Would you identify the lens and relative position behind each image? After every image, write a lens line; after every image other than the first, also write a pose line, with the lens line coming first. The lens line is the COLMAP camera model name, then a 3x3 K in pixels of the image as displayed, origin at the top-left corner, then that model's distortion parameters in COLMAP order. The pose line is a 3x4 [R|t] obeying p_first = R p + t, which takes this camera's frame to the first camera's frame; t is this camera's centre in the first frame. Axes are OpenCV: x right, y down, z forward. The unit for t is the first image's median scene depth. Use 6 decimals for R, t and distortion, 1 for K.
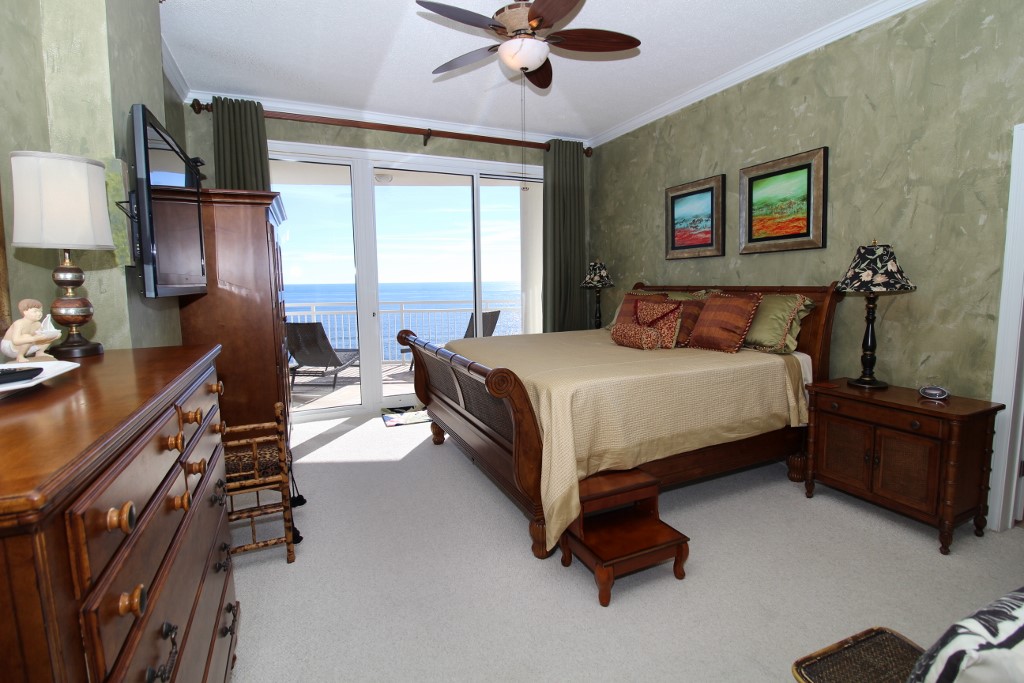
lens RADIAL K [[475.0, 0, 508.8], [0, 475.0, 342.3], [0, 0, 1]] dist [-0.010838, -0.004628]
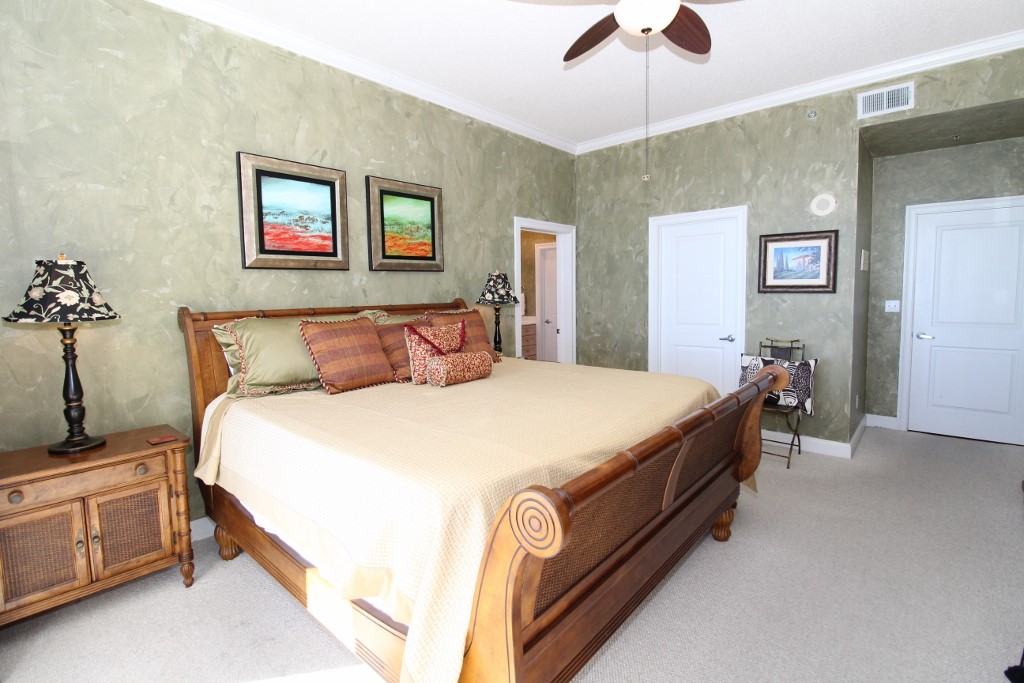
lens RADIAL K [[475.0, 0, 514.7], [0, 475.0, 334.5], [0, 0, 1]] dist [-0.010838, -0.004628]
pose [[-0.417976, -0.069535, 0.905793, -0.467820], [0.131087, 0.982015, 0.135877, -0.159934], [-0.898951, 0.175531, -0.401344, 1.190220]]
